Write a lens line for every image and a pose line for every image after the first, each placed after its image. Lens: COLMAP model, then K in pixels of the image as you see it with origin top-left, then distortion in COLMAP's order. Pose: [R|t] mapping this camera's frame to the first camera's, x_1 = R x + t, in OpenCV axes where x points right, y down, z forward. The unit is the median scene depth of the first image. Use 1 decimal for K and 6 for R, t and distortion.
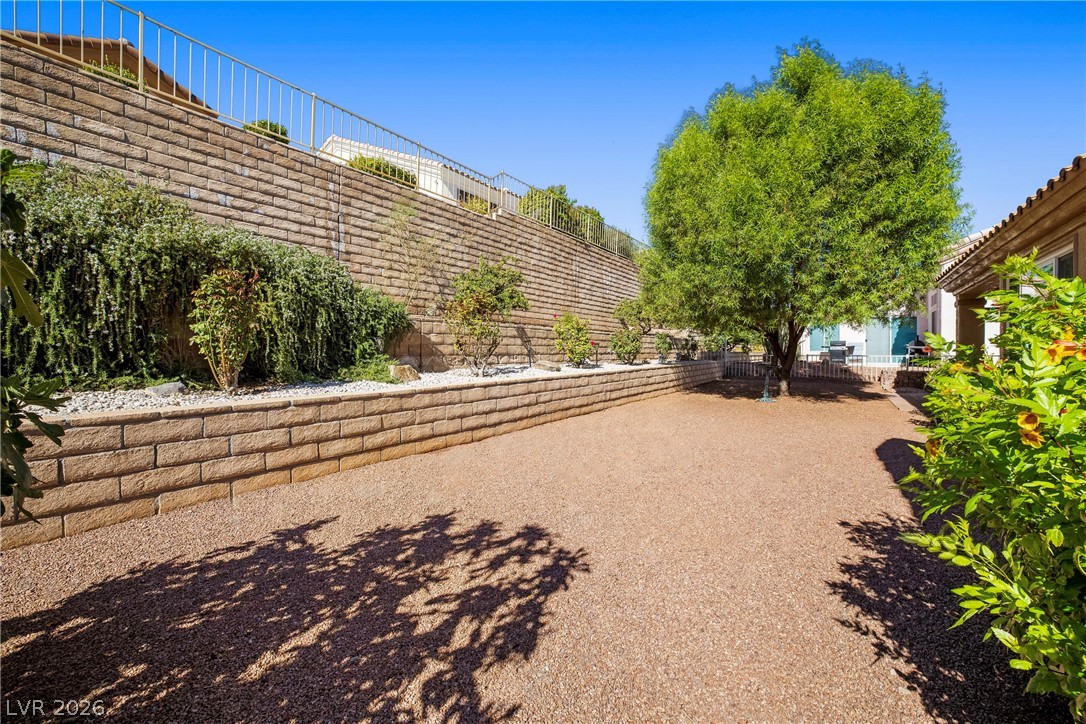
lens RADIAL K [[459.1, 0, 543.0], [0, 459.1, 362.0], [0, 0, 1]] dist [-0.064351, 0.019971]
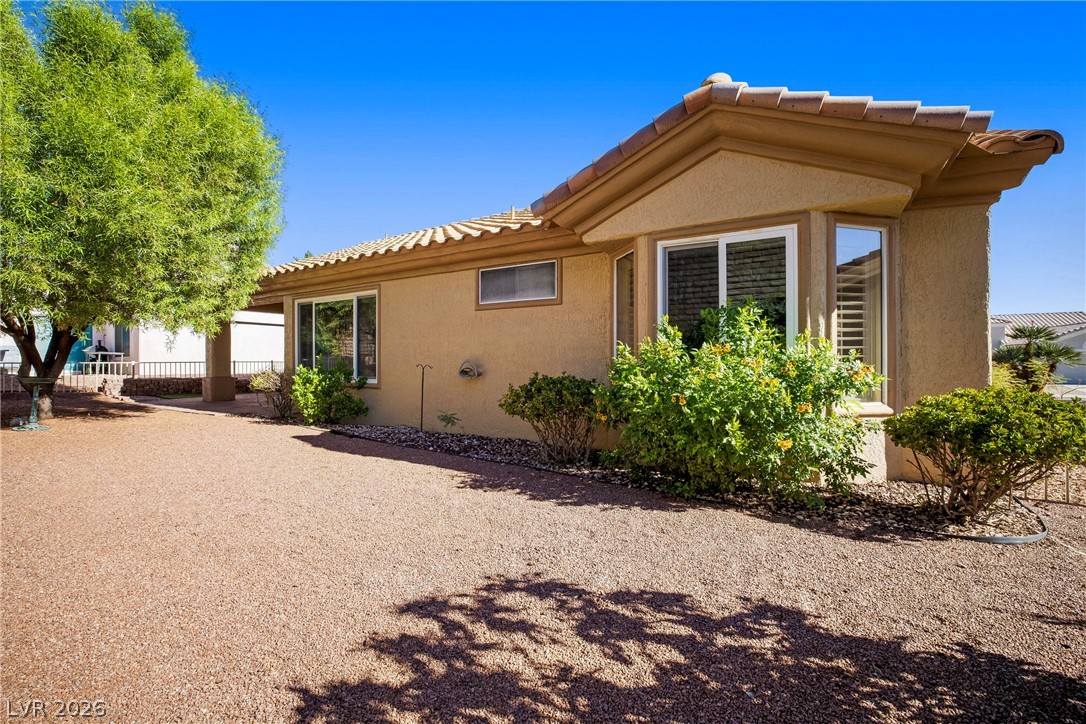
lens RADIAL K [[464.5, 0, 542.9], [0, 464.5, 358.1], [0, 0, 1]] dist [-0.051186, 0.017870]
pose [[-0.023522, 0.001829, 0.999722, -0.945318], [0.023090, 0.999733, -0.001286, -0.029092], [-0.999457, 0.023053, -0.023558, 1.000452]]
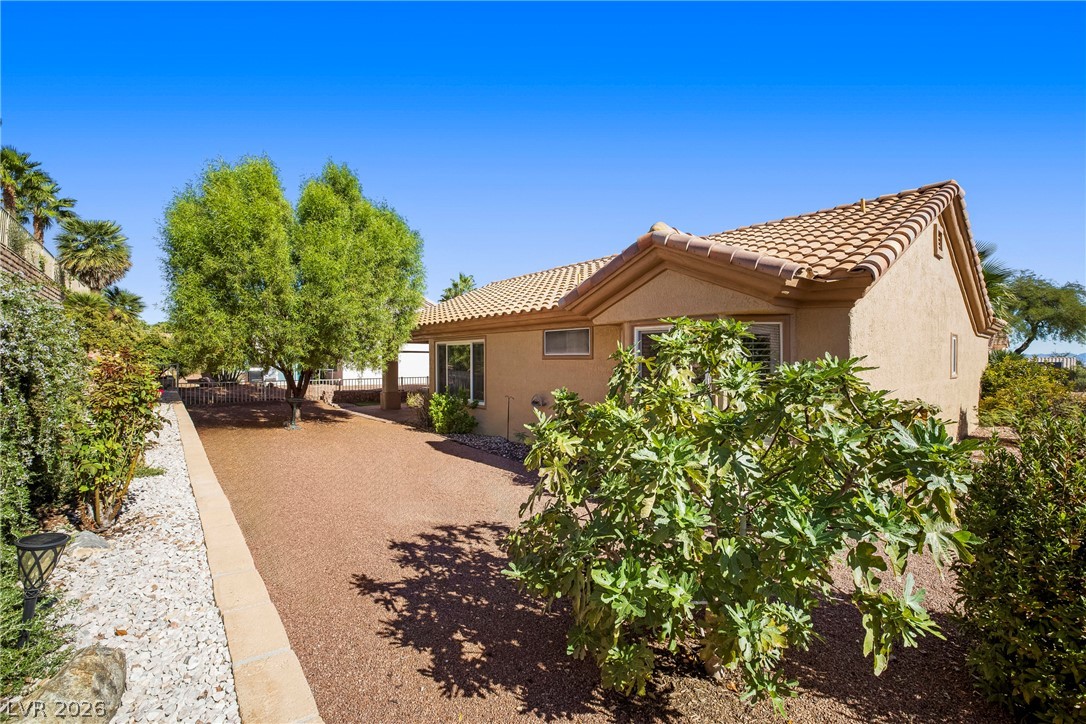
lens RADIAL K [[459.1, 0, 543.0], [0, 459.1, 362.0], [0, 0, 1]] dist [-0.064351, 0.019971]
pose [[0.284133, -0.003202, 0.958779, -1.972462], [0.020847, 0.999779, -0.002840, -0.315444], [-0.958558, 0.020795, 0.284137, 0.151201]]
